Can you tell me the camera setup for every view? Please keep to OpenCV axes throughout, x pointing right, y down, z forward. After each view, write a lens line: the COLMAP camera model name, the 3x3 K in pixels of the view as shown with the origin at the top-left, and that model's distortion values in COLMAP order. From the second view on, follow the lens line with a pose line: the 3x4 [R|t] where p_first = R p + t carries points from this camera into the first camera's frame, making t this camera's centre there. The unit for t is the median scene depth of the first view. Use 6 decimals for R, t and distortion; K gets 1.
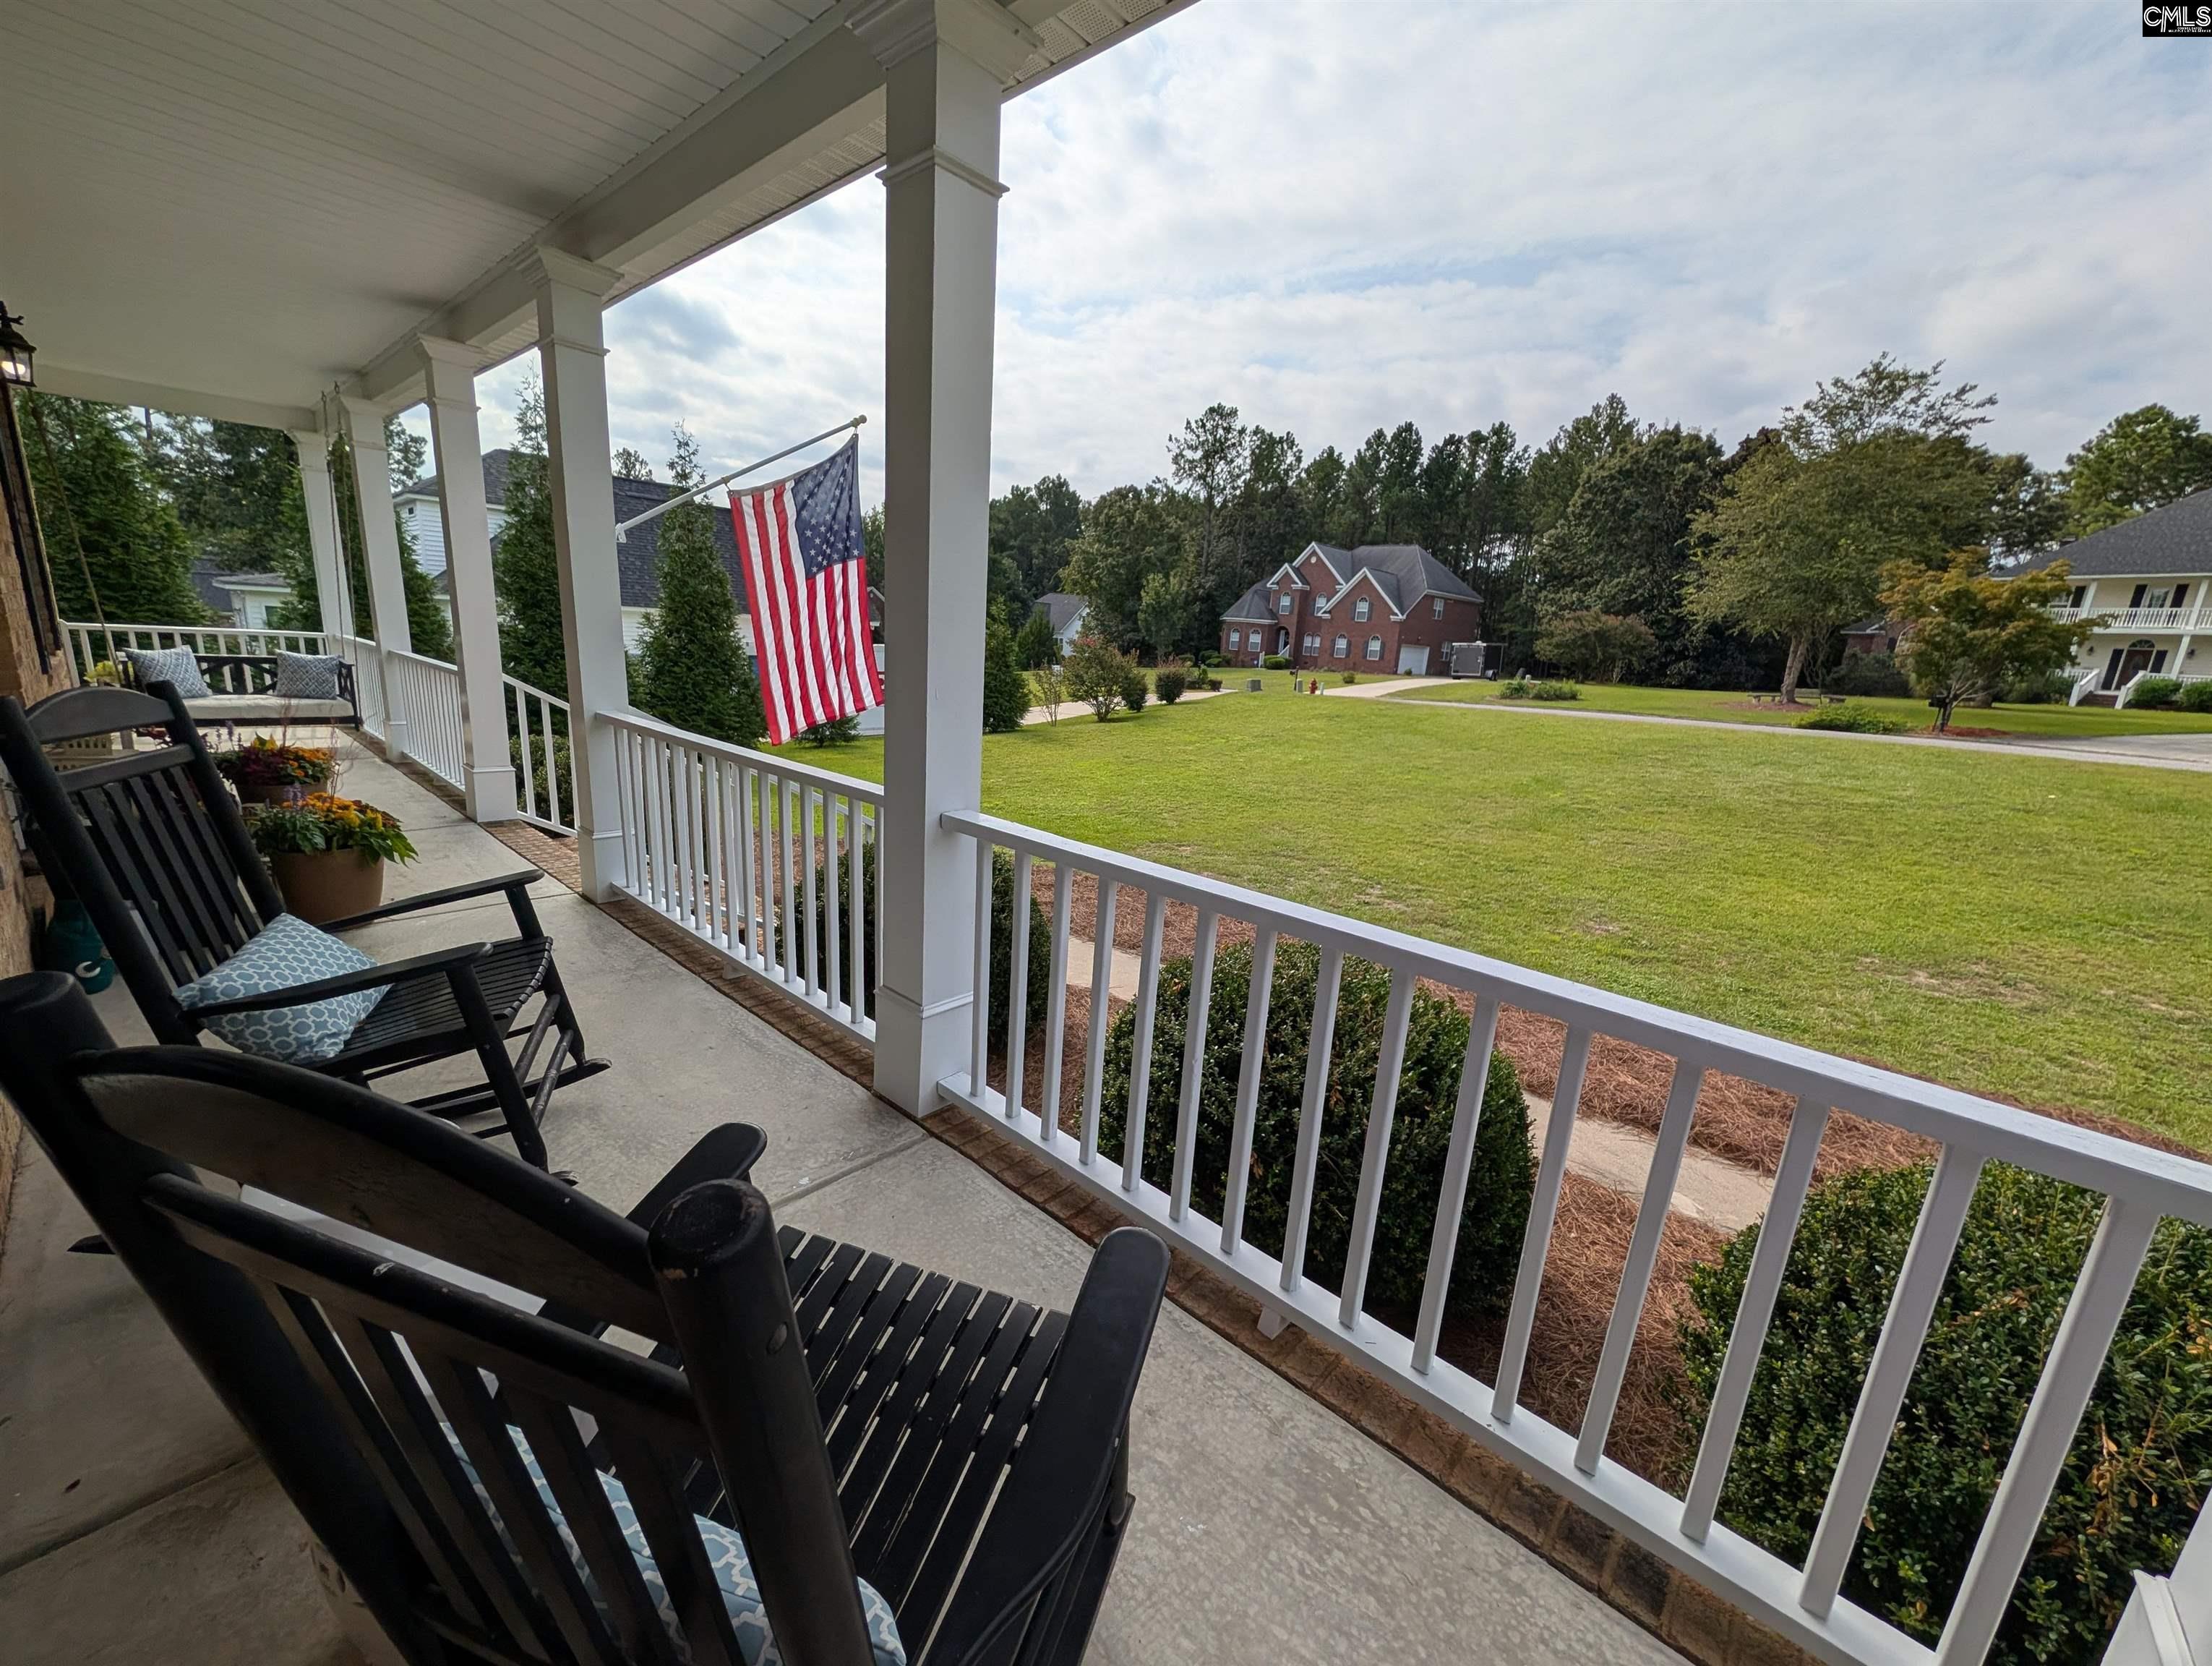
lens RADIAL K [[847.8, 0, 1102.7], [0, 847.8, 835.3], [0, 0, 1]] dist [0.000018, 0.000330]
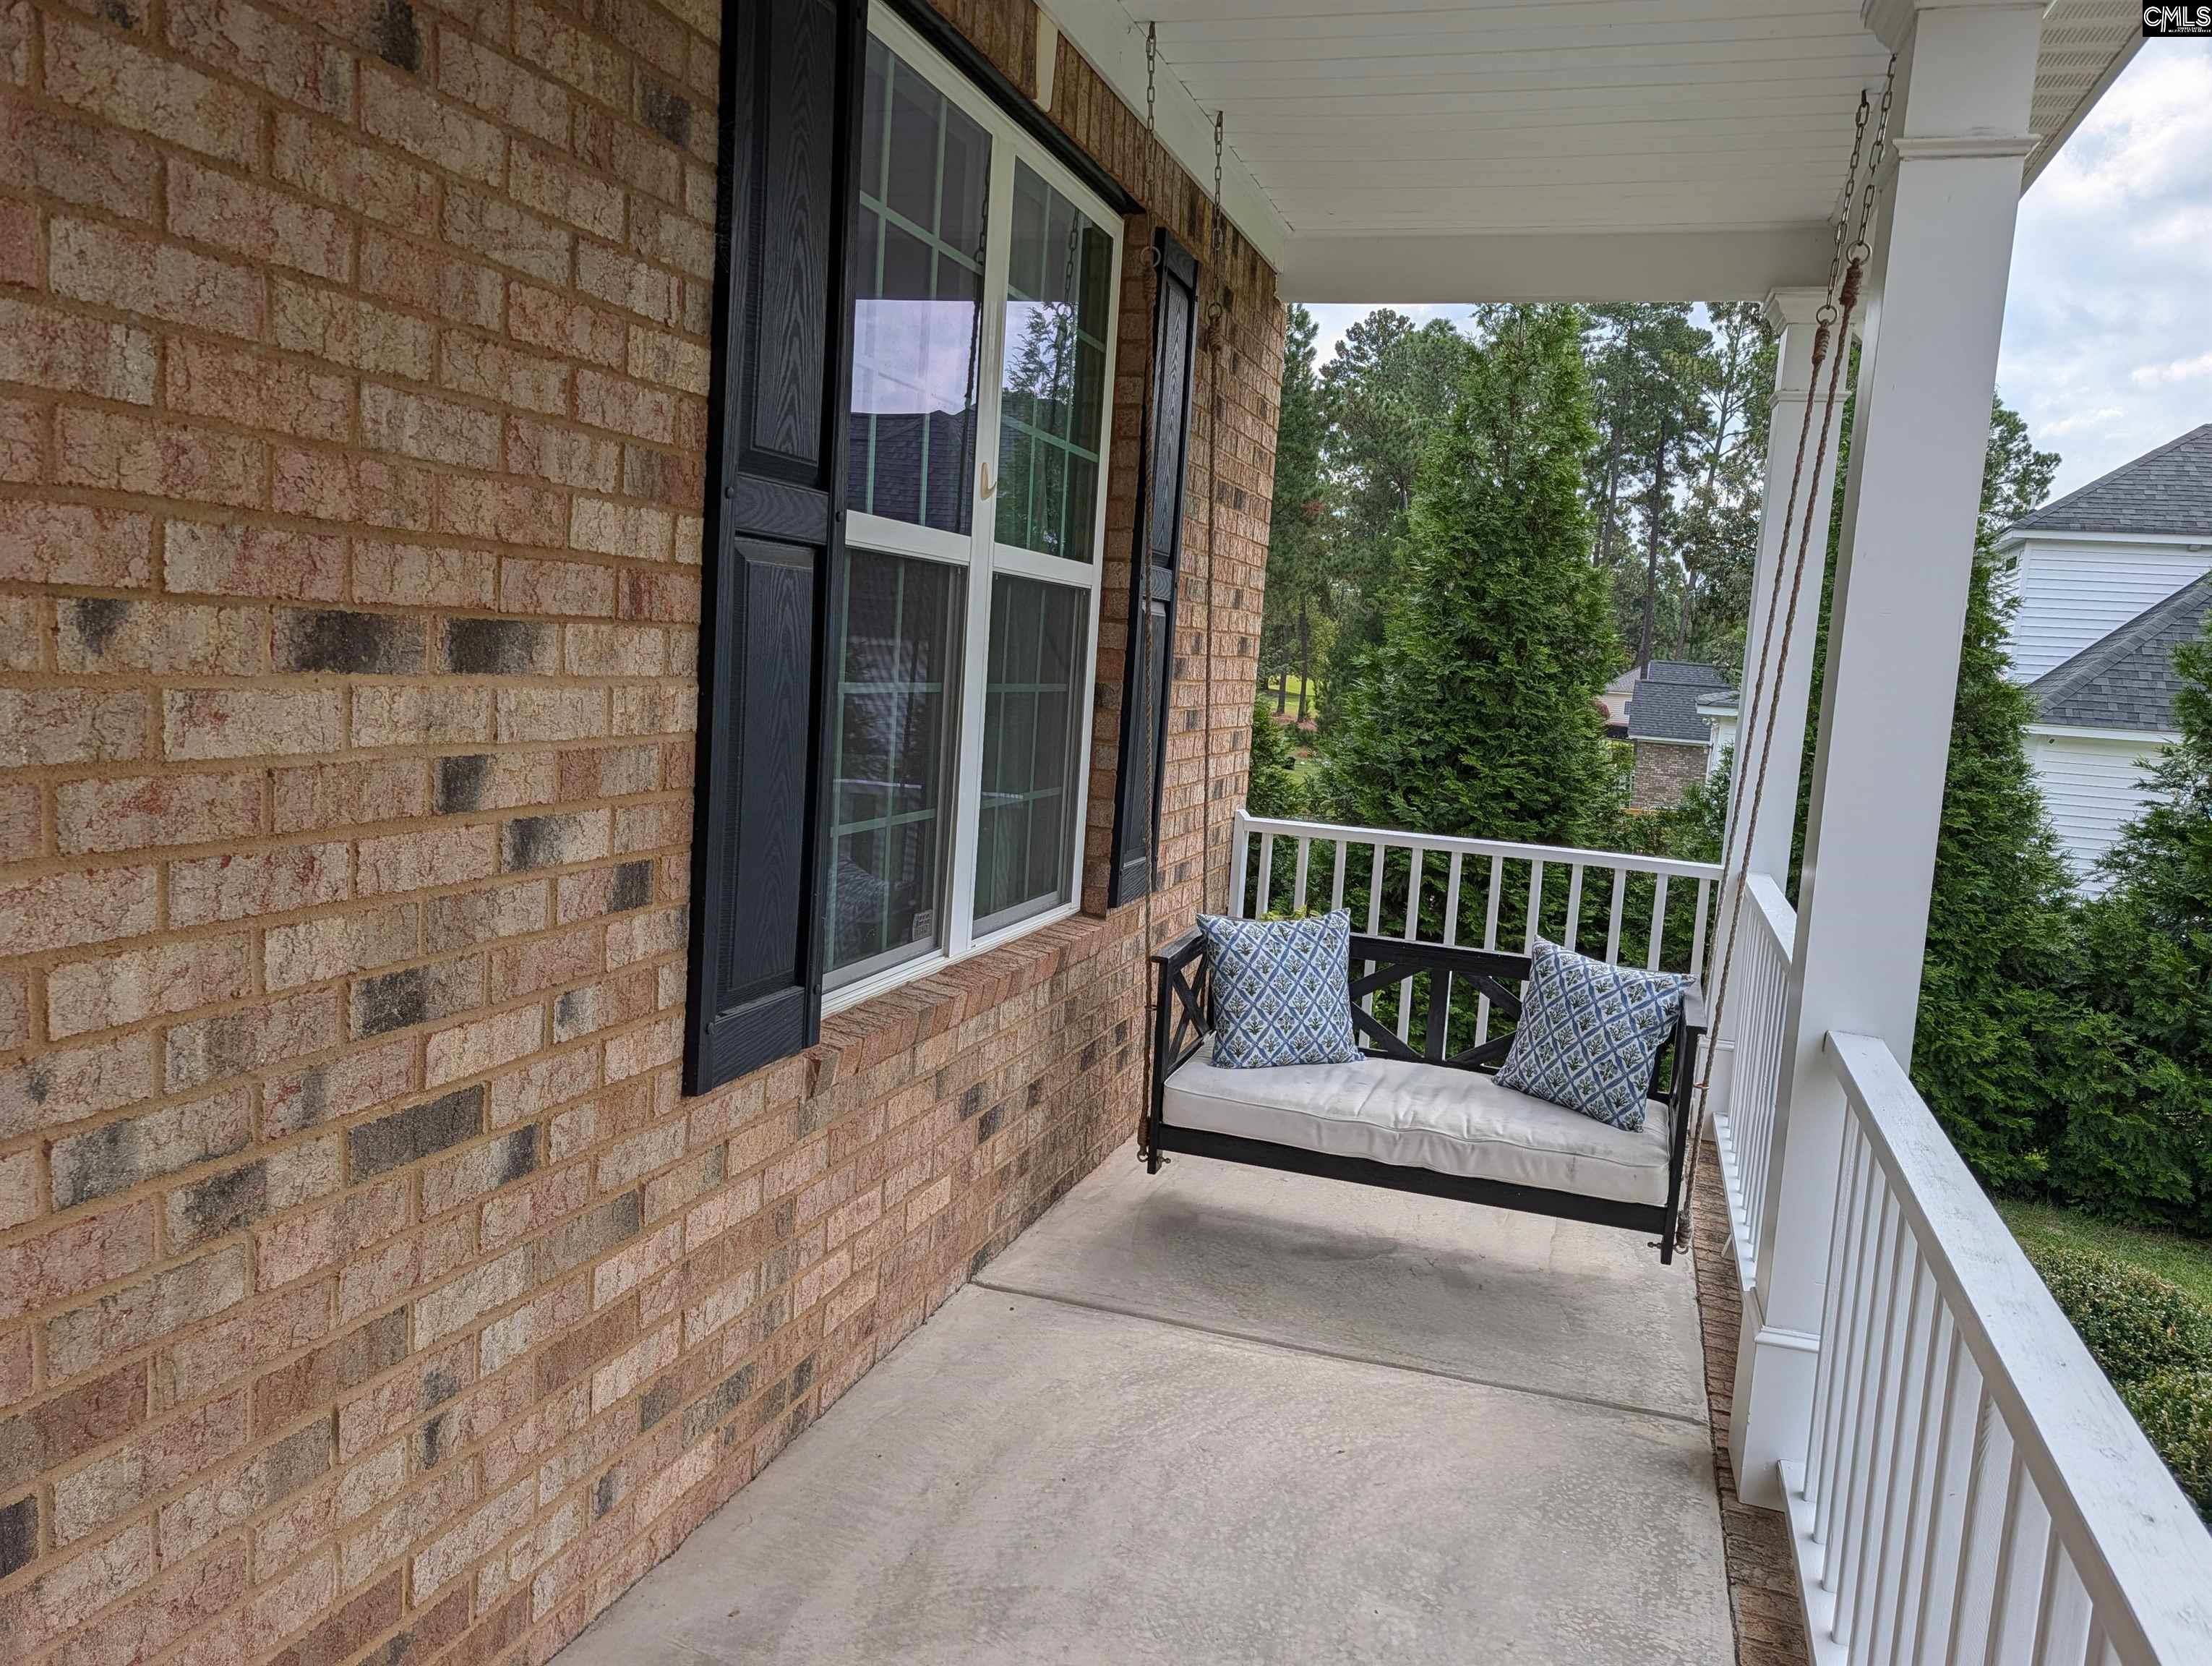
lens RADIAL K [[1592.3, 0, 1113.6], [0, 1592.3, 837.4], [0, 0, 1]] dist [-0.033608, -0.006129]
pose [[0.393192, 0.071463, -0.916675, -0.062340], [-0.252456, 0.967049, -0.032896, -0.024647], [0.884119, 0.244355, 0.398277, 0.078273]]
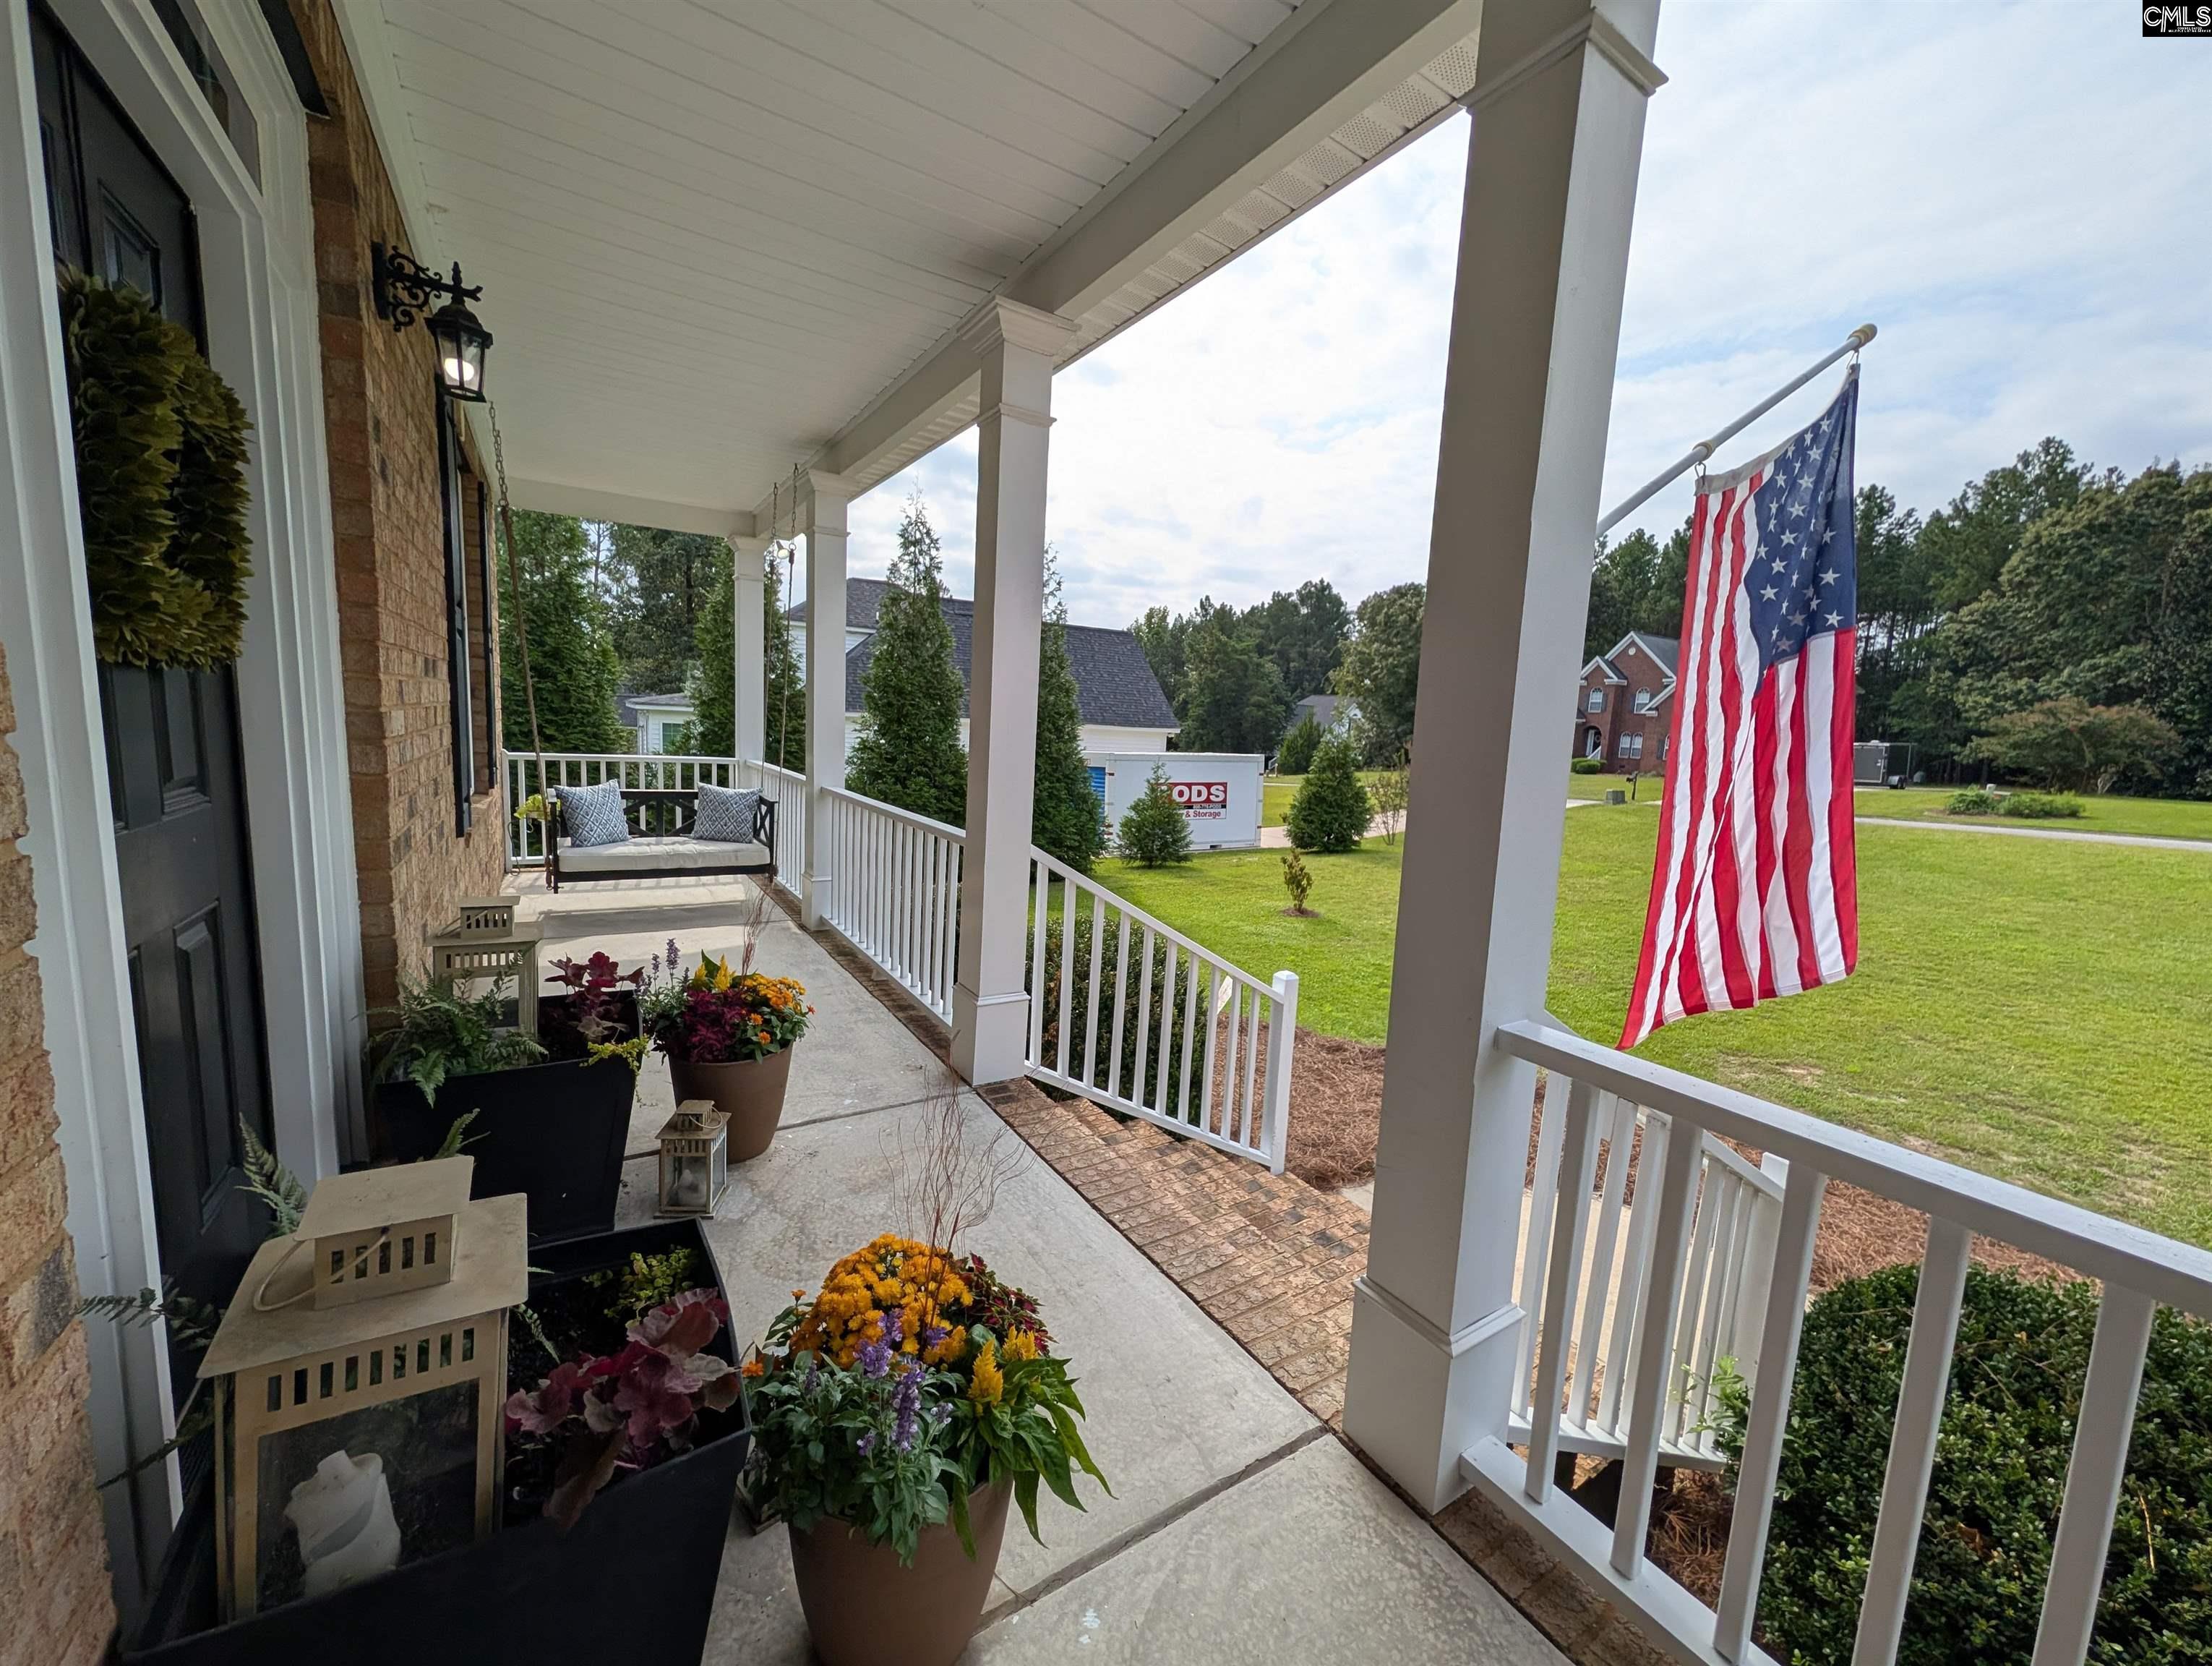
lens RADIAL K [[847.8, 0, 1103.0], [0, 847.8, 834.4], [0, 0, 1]] dist [0.000018, 0.000330]
pose [[0.961863, 0.021070, -0.272717, -0.044209], [-0.052898, 0.992536, -0.109887, -0.011934], [0.268366, 0.120122, 0.955798, 0.038605]]
